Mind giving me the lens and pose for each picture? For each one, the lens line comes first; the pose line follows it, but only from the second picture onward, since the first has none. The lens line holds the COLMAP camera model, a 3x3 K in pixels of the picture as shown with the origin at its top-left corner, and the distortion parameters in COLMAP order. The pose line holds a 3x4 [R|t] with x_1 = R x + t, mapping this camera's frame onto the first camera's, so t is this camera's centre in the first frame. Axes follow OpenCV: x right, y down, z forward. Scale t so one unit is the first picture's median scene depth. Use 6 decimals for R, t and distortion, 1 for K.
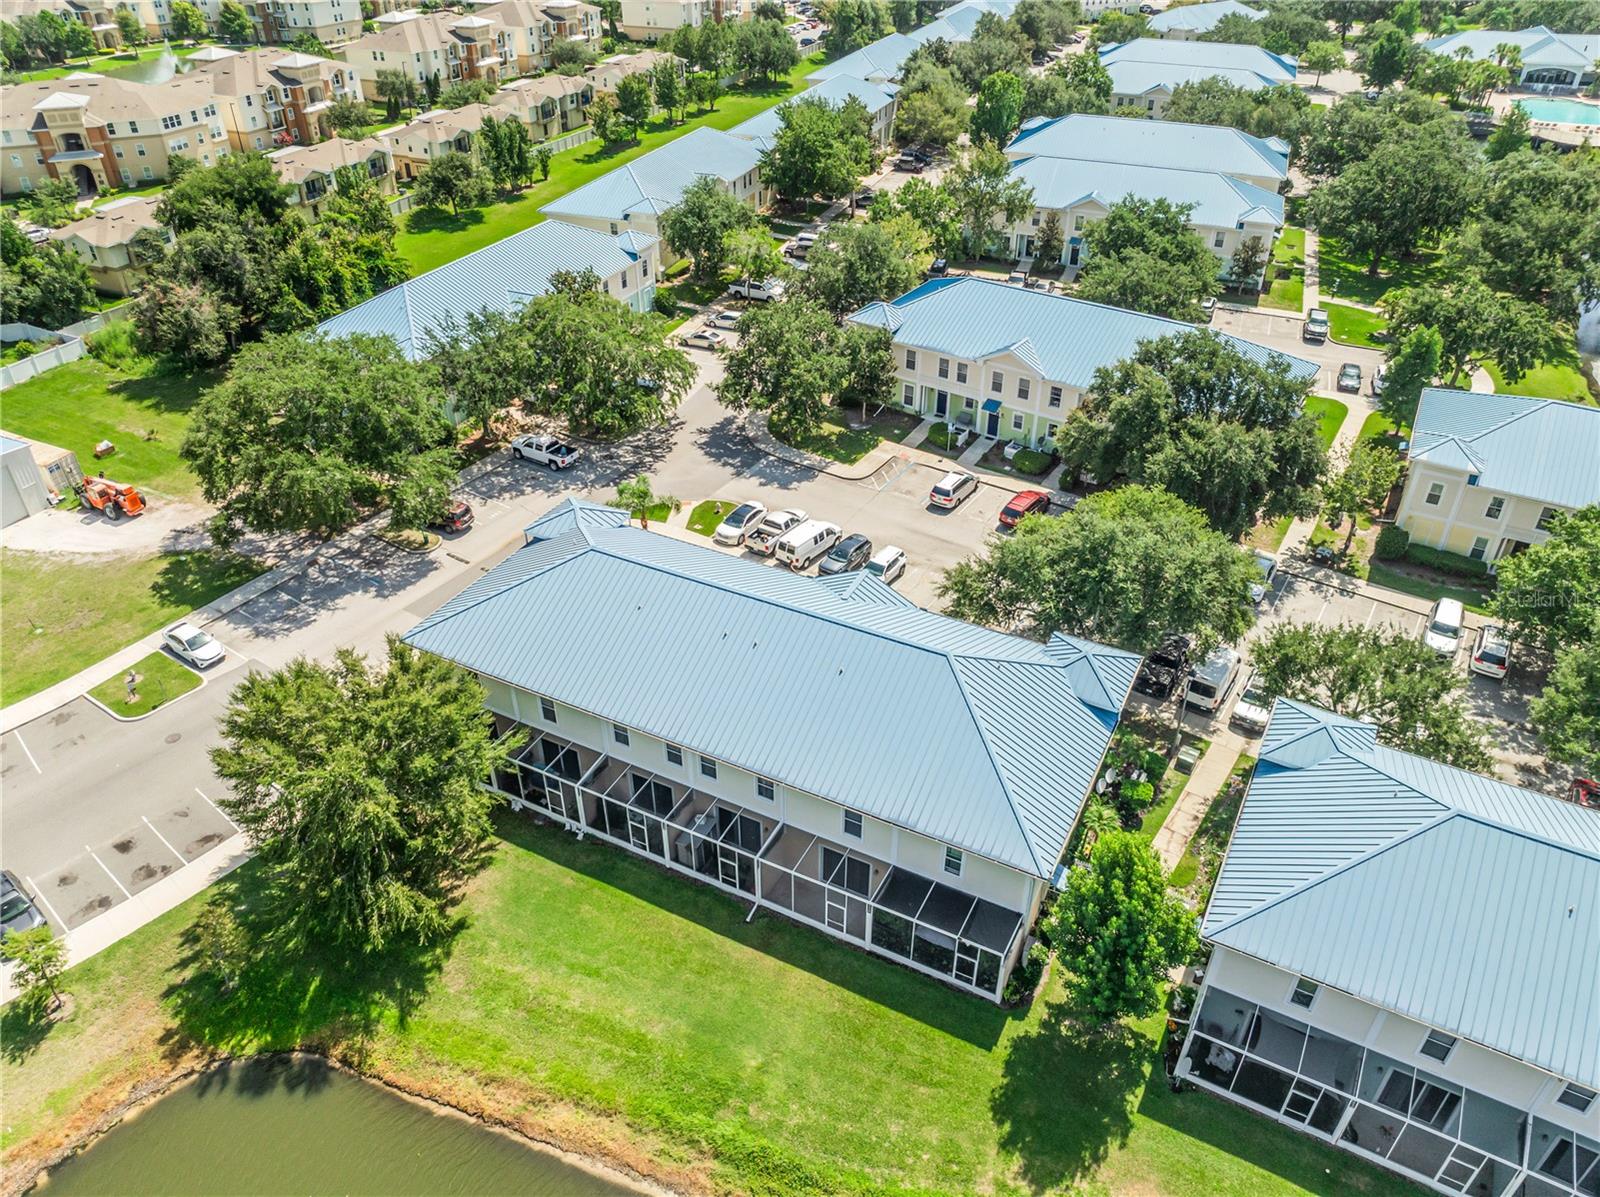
lens RADIAL K [[1132.9, 0, 800.0], [0, 1132.9, 598.5], [0, 0, 1]] dist [-0.033519, -0.002304]
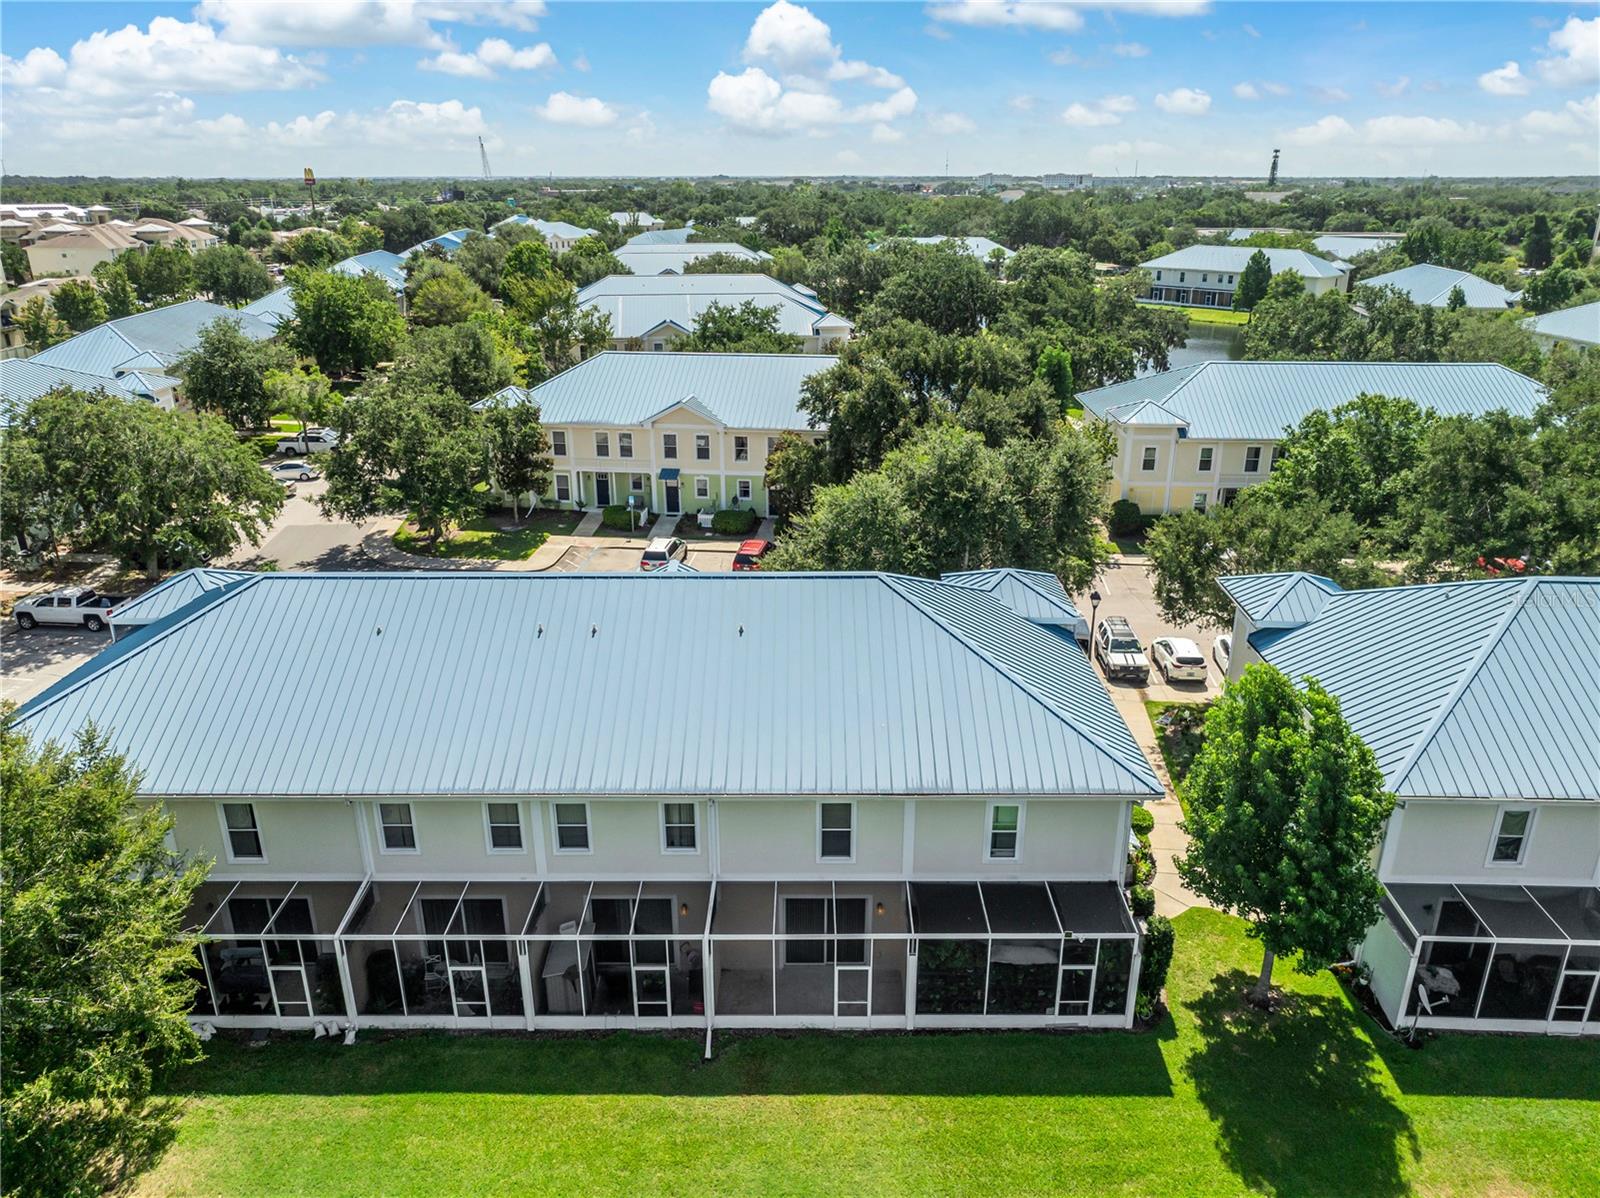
lens RADIAL K [[1122.4, 0, 800.0], [0, 1122.4, 599.0], [0, 0, 1]] dist [-0.003492, 0.004280]
pose [[0.887422, -0.162795, 0.431255, -0.152979], [0.264092, 0.946354, -0.186198, 0.127146], [-0.377807, 0.279127, 0.882808, 0.280849]]
